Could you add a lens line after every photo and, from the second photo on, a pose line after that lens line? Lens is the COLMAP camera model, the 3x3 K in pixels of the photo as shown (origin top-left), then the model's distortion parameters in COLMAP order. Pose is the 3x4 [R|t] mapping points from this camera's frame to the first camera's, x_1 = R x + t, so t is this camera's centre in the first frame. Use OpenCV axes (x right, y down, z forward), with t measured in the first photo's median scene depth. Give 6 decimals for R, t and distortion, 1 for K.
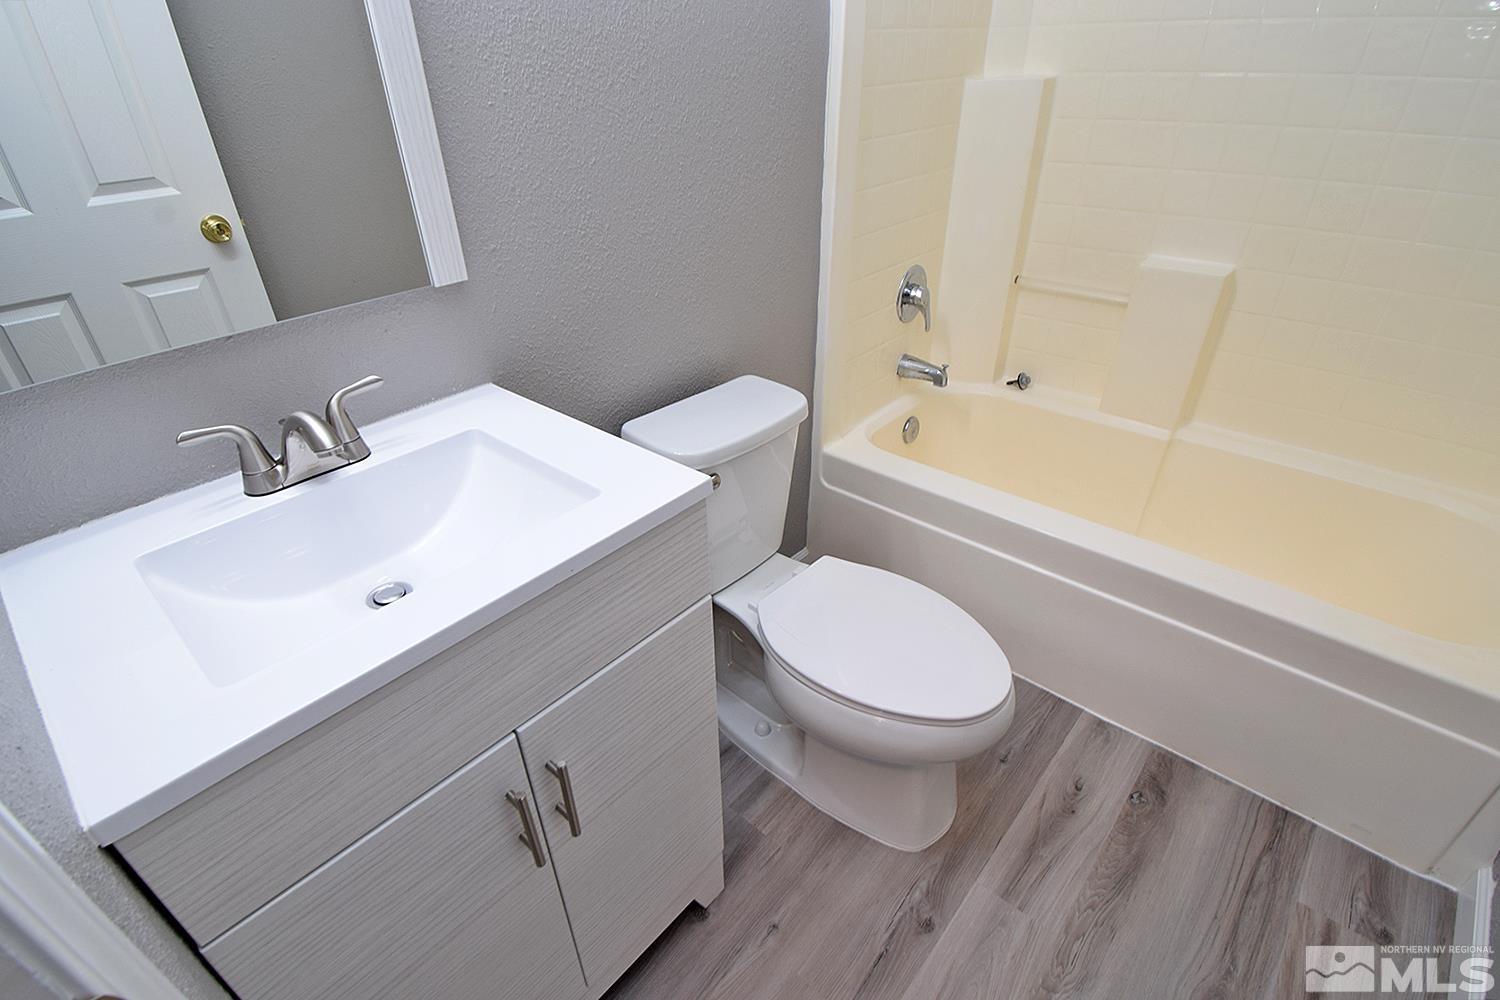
lens RADIAL K [[705.6, 0, 730.4], [0, 705.6, 506.2], [0, 0, 1]] dist [0.015306, -0.024988]
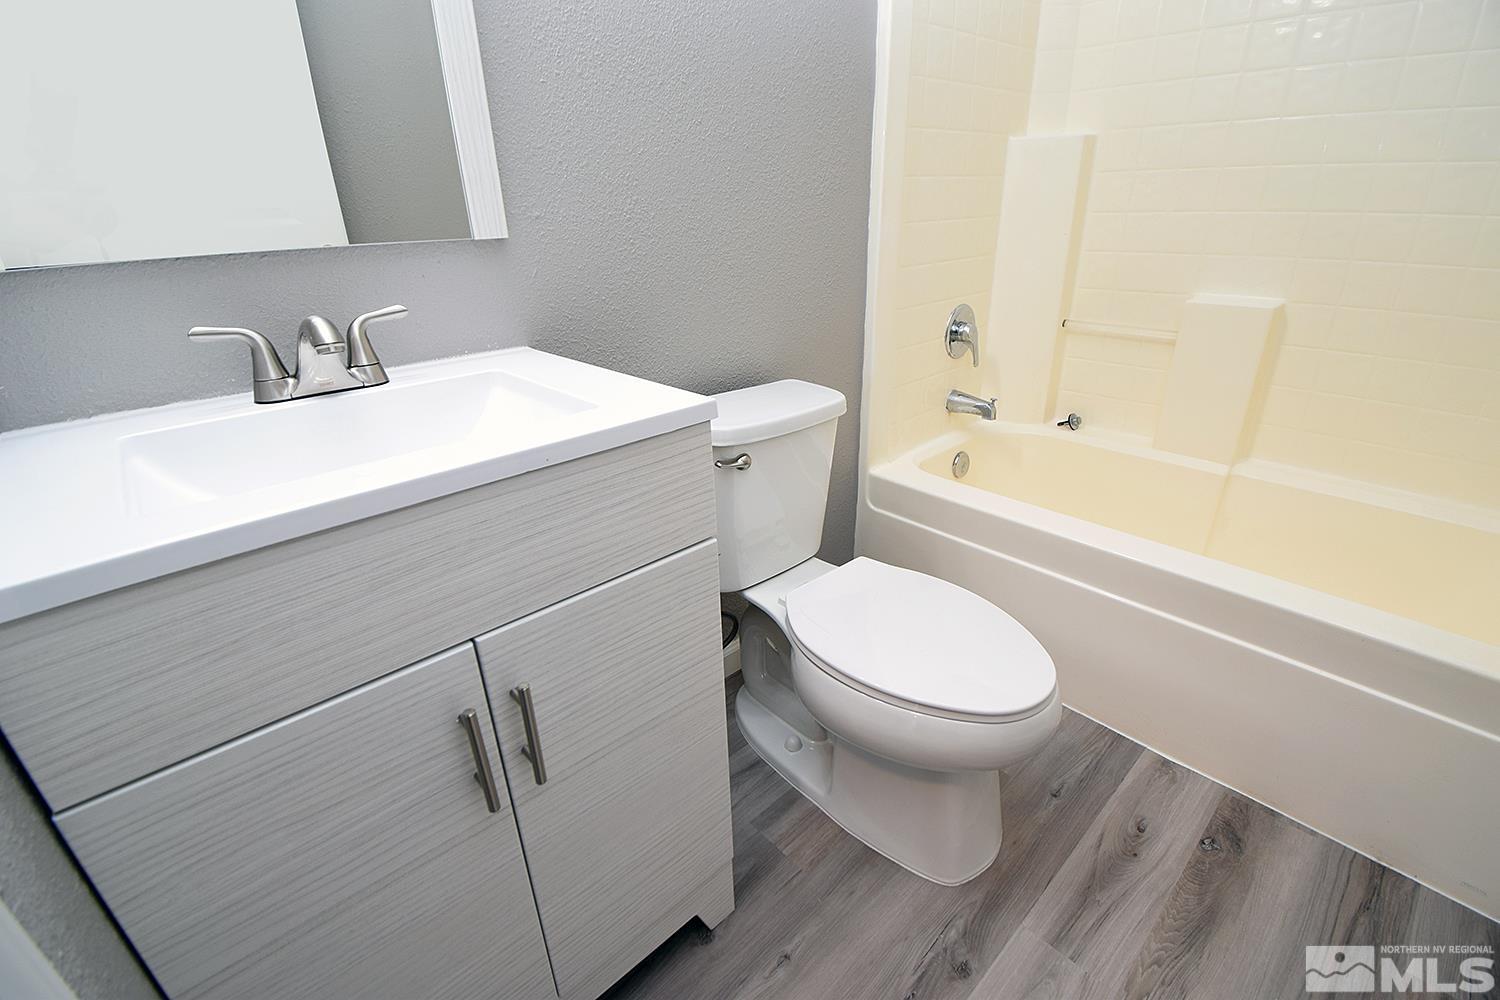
lens RADIAL K [[661.4, 0, 758.0], [0, 661.4, 478.0], [0, 0, 1]] dist [0.012881, -0.021845]
pose [[0.996826, 0.035389, -0.071316, 0.059324], [-0.045948, 0.987260, -0.152334, 0.121057], [0.065017, 0.155127, 0.985753, 0.084142]]
